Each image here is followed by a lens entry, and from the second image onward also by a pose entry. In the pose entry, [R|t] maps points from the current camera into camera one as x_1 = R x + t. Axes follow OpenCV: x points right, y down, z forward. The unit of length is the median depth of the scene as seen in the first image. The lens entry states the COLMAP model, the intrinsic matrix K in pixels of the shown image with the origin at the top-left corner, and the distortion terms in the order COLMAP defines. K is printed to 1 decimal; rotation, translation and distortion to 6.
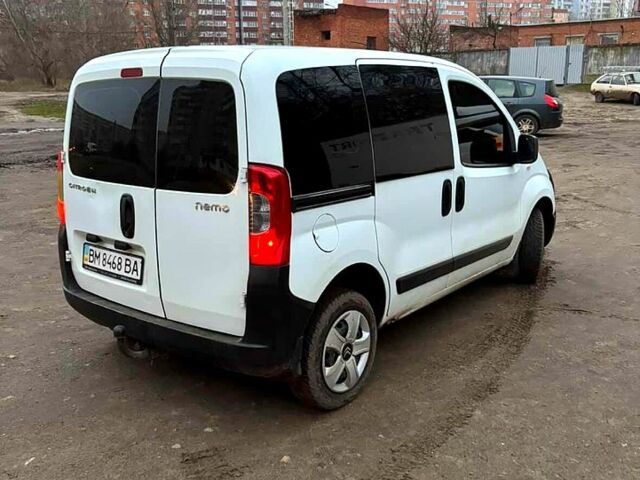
lens RADIAL K [[642.0, 0, 315.4], [0, 642.0, 239.1], [0, 0, 1]] dist [0.021793, 0.000000]
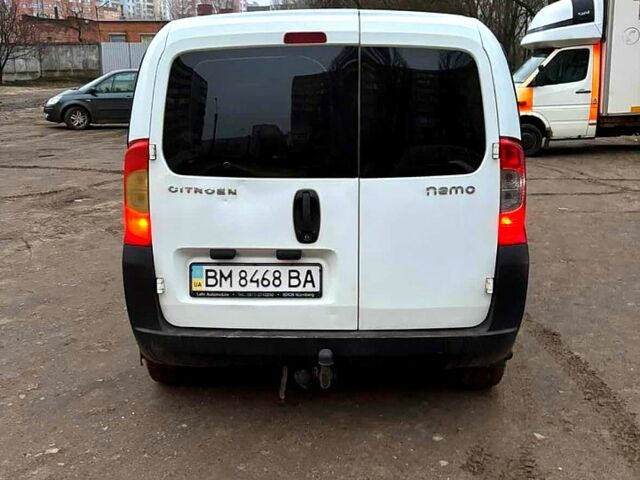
lens RADIAL K [[642.0, 0, 325.6], [0, 642.0, 236.3], [0, 0, 1]] dist [0.021793, 0.000000]
pose [[0.806730, -0.133654, 0.575607, -0.720603], [0.132804, 0.990175, 0.043788, -0.041468], [-0.575804, 0.041118, 0.816553, 0.317311]]
